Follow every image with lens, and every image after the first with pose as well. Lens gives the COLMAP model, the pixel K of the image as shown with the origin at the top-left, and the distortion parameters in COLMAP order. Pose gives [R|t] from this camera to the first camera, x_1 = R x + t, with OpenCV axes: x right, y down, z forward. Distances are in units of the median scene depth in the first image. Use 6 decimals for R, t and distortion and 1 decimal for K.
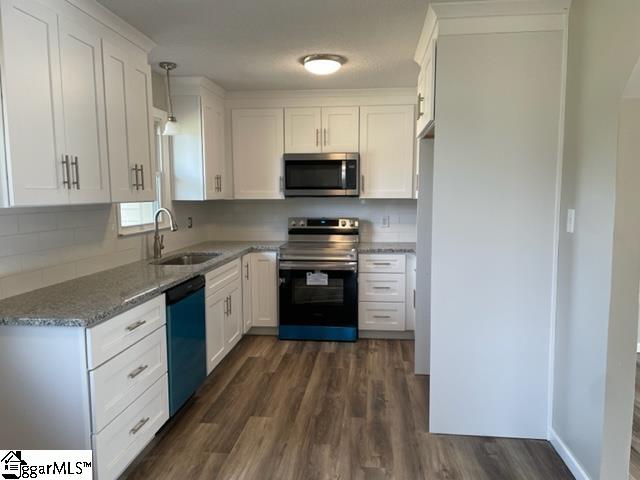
lens RADIAL K [[488.3, 0, 321.5], [0, 488.3, 240.8], [0, 0, 1]] dist [0.077096, -0.085042]
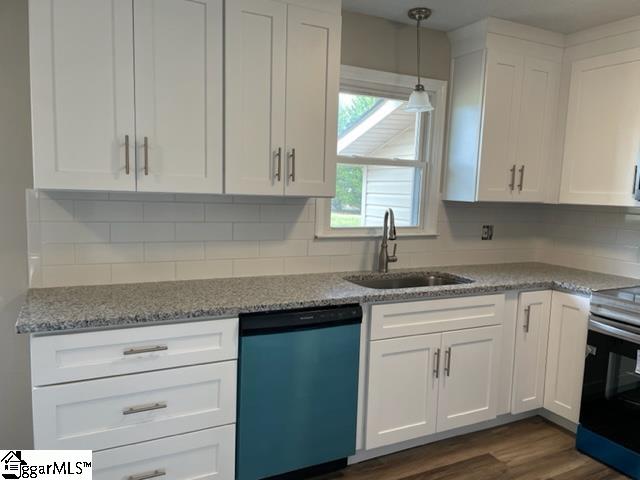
lens RADIAL K [[488.3, 0, 318.7], [0, 488.3, 242.1], [0, 0, 1]] dist [0.077096, -0.085042]
pose [[0.540128, 0.117983, -0.833272, 0.229268], [-0.117420, 0.991005, 0.064204, -0.045590], [0.833351, 0.063165, 0.549123, 0.448623]]
